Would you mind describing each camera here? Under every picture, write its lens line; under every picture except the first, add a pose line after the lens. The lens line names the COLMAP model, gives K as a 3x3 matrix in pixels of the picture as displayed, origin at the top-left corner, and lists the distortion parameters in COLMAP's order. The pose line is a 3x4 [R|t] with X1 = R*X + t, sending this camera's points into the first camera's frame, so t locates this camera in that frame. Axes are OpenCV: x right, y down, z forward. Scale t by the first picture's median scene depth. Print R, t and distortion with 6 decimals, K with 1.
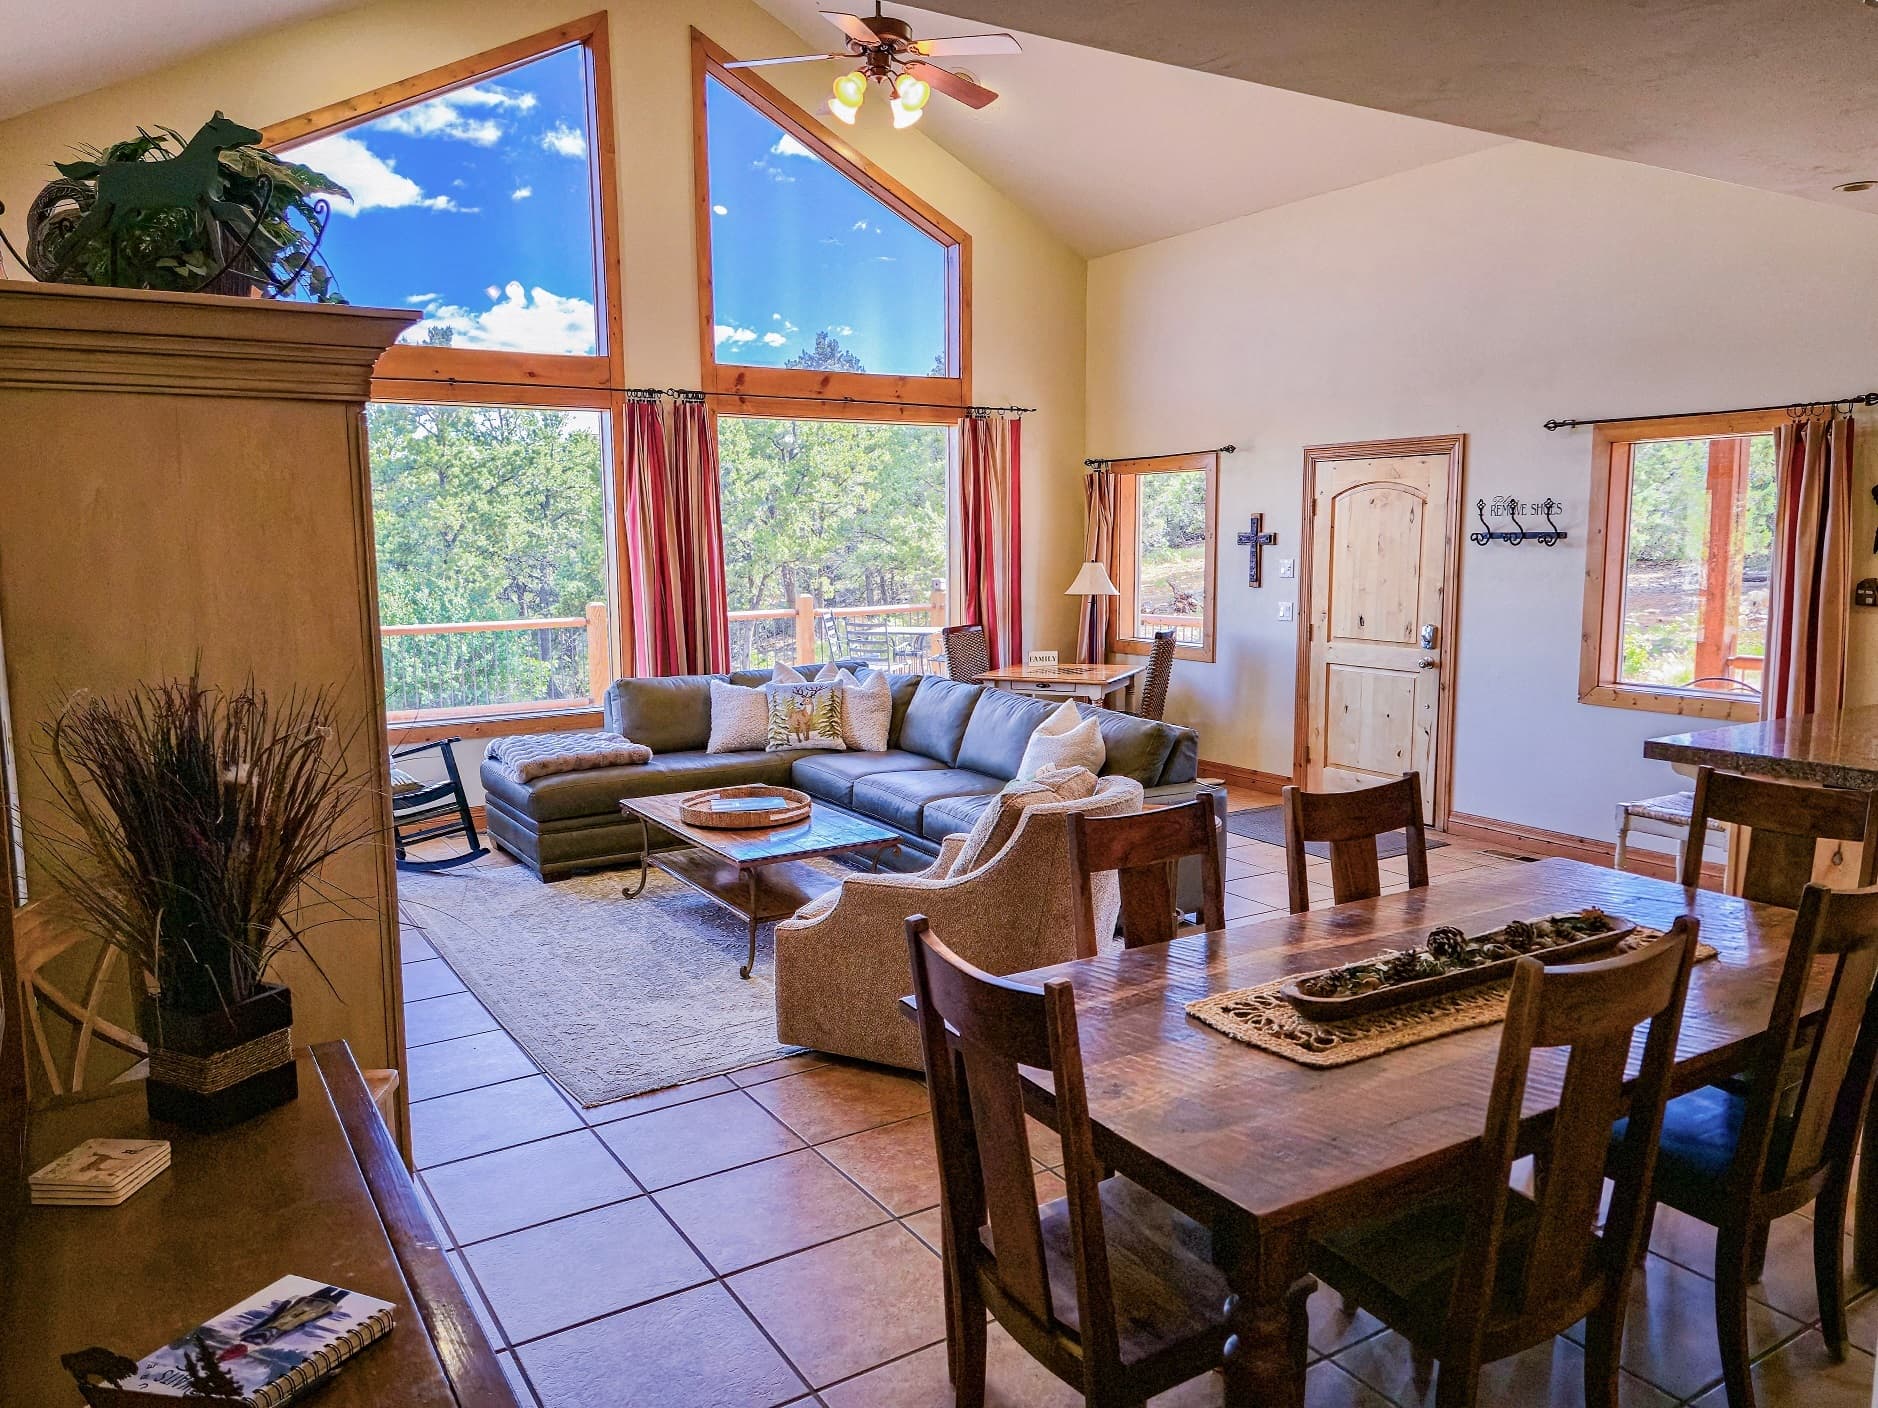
lens RADIAL K [[1323.3, 0, 932.5], [0, 1323.3, 707.5], [0, 0, 1]] dist [-0.030524, -0.000765]
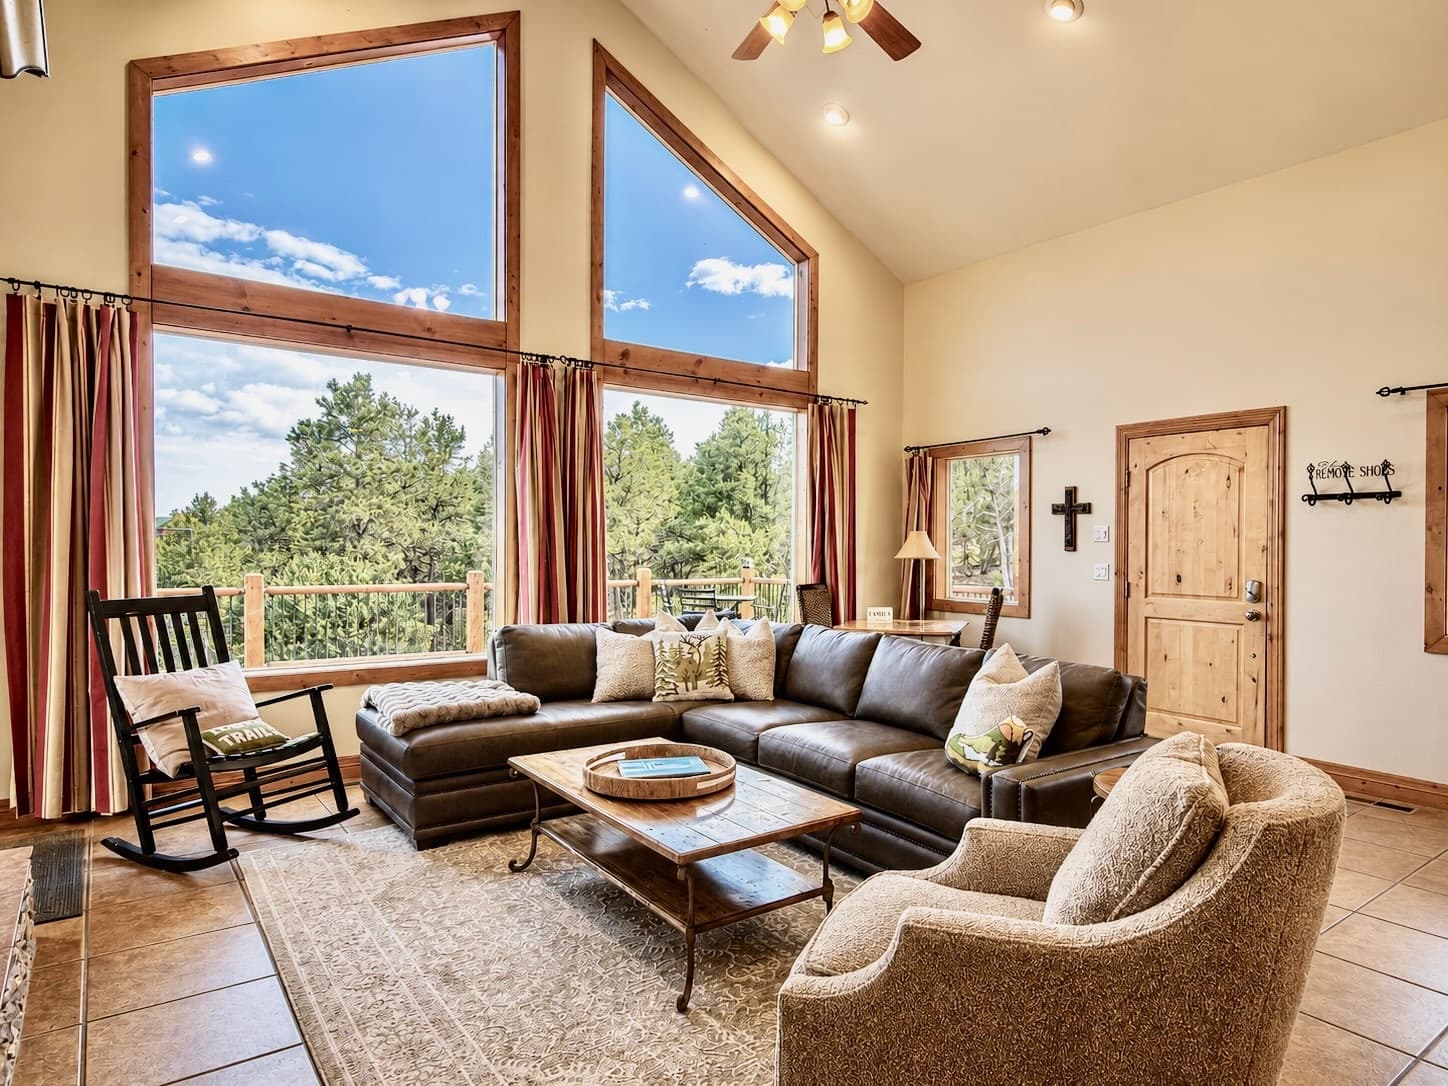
lens RADIAL K [[840.8, 0, 734.7], [0, 840.8, 544.7], [0, 0, 1]] dist [-0.035811, -0.000416]
pose [[0.997992, 0.010346, 0.062484, -0.101400], [-0.001620, 0.990416, -0.138106, 0.004367], [-0.063314, 0.137728, 0.988444, 0.345029]]
